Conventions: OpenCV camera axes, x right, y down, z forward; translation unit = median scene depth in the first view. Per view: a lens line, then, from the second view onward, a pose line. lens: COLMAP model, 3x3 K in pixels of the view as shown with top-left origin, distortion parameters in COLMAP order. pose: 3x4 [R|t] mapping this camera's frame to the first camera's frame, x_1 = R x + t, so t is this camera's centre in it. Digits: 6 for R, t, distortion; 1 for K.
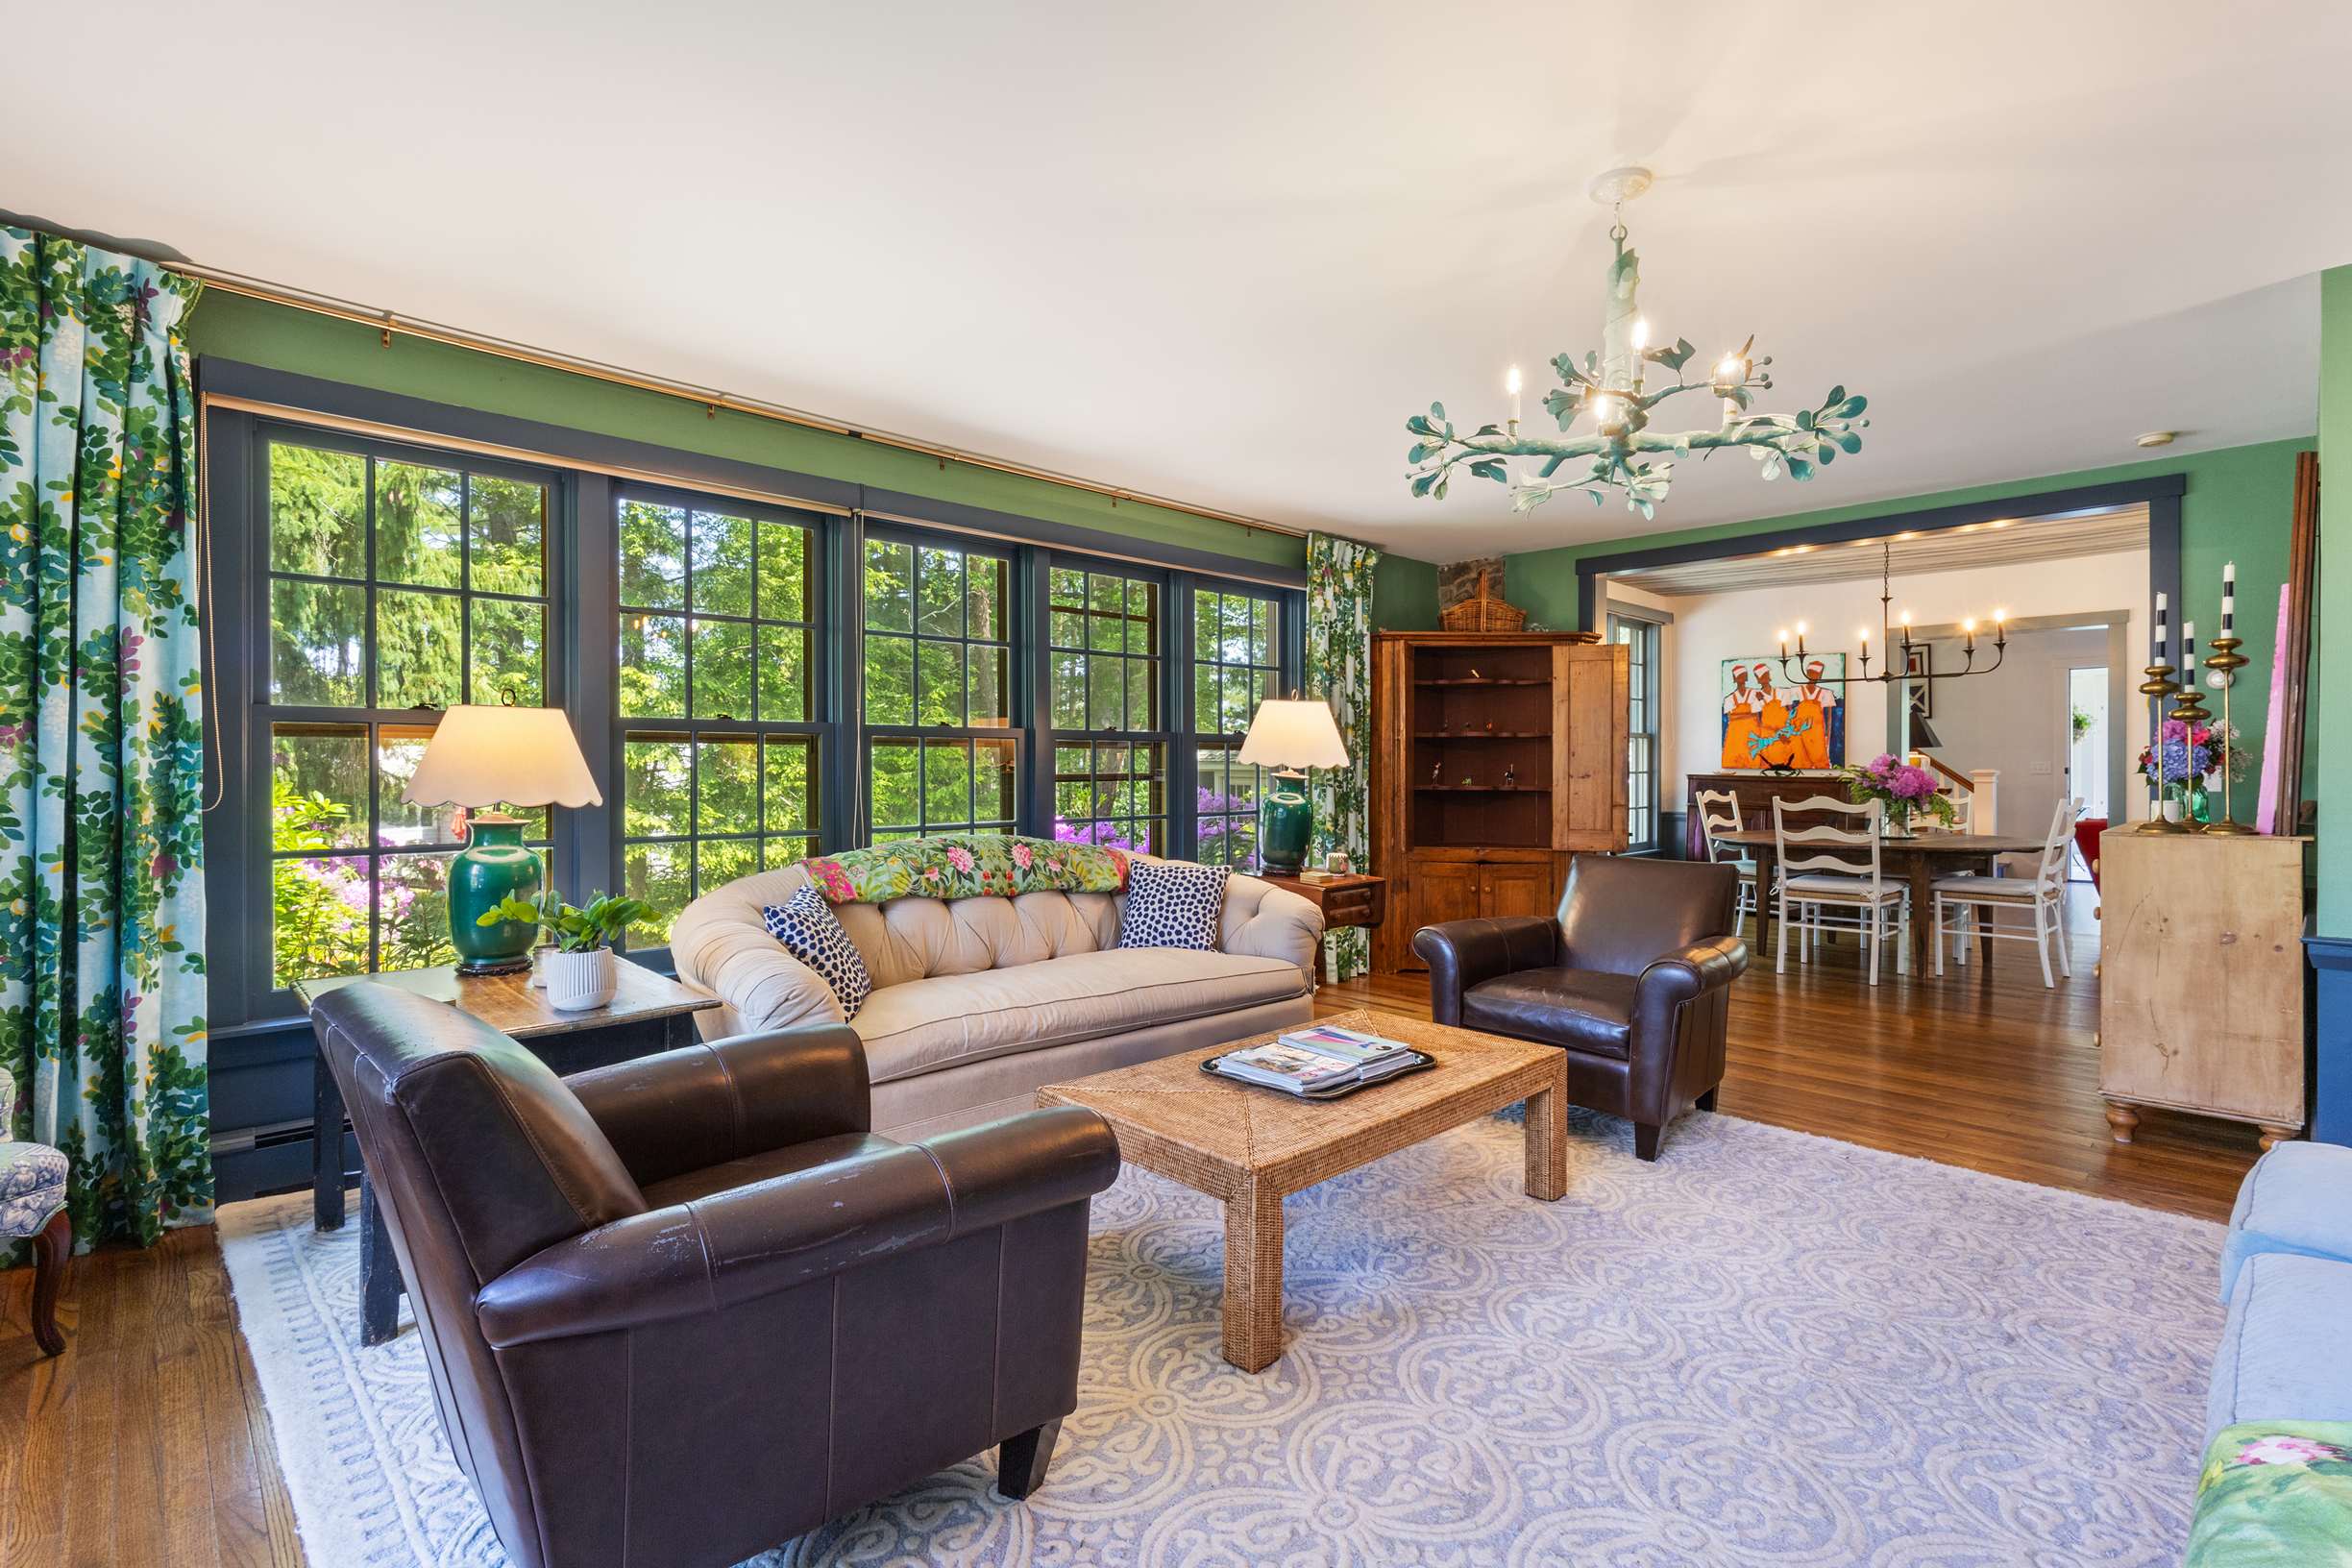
lens RADIAL K [[1081.6, 0, 1181.3], [0, 1081.6, 774.1], [0, 0, 1]] dist [0.009145, -0.002315]
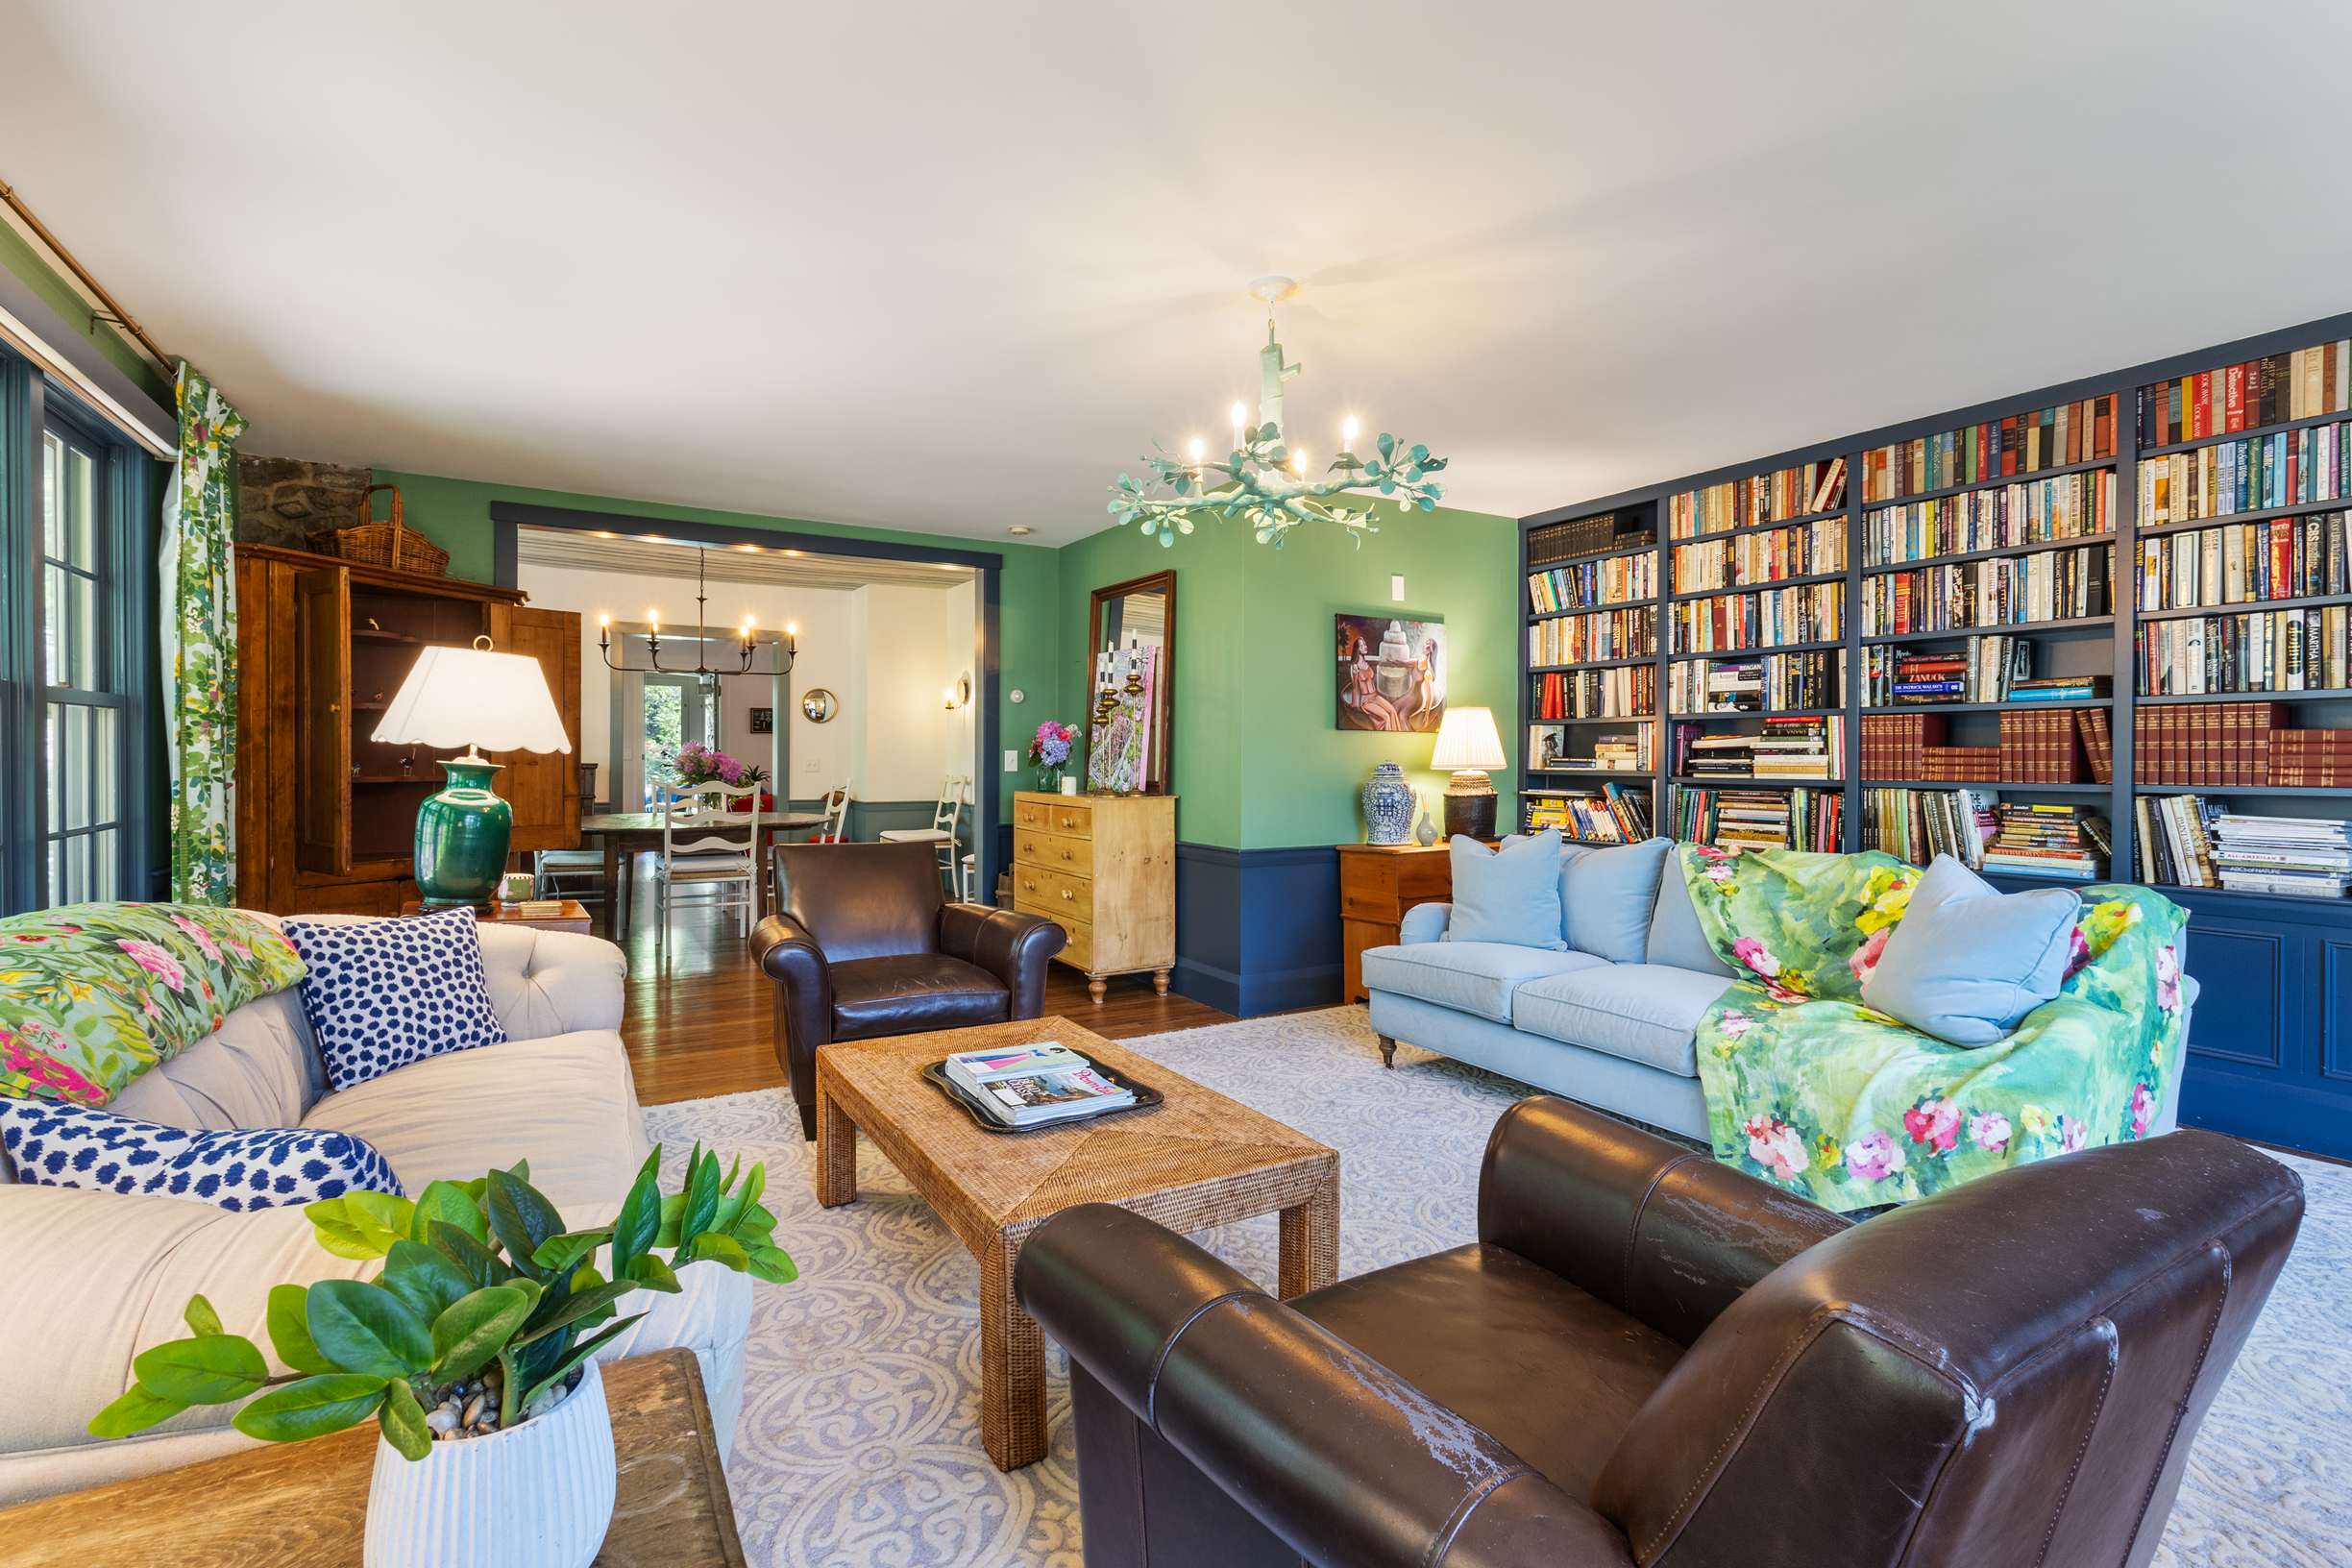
lens RADIAL K [[1081.6, 0, 1168.0], [0, 1081.6, 766.5], [0, 0, 1]] dist [0.009145, -0.002315]
pose [[0.244879, -0.008369, 0.969517, -0.444437], [0.002082, 0.999965, 0.008106, -0.001635], [-0.969551, 0.000033, 0.244888, 0.424504]]
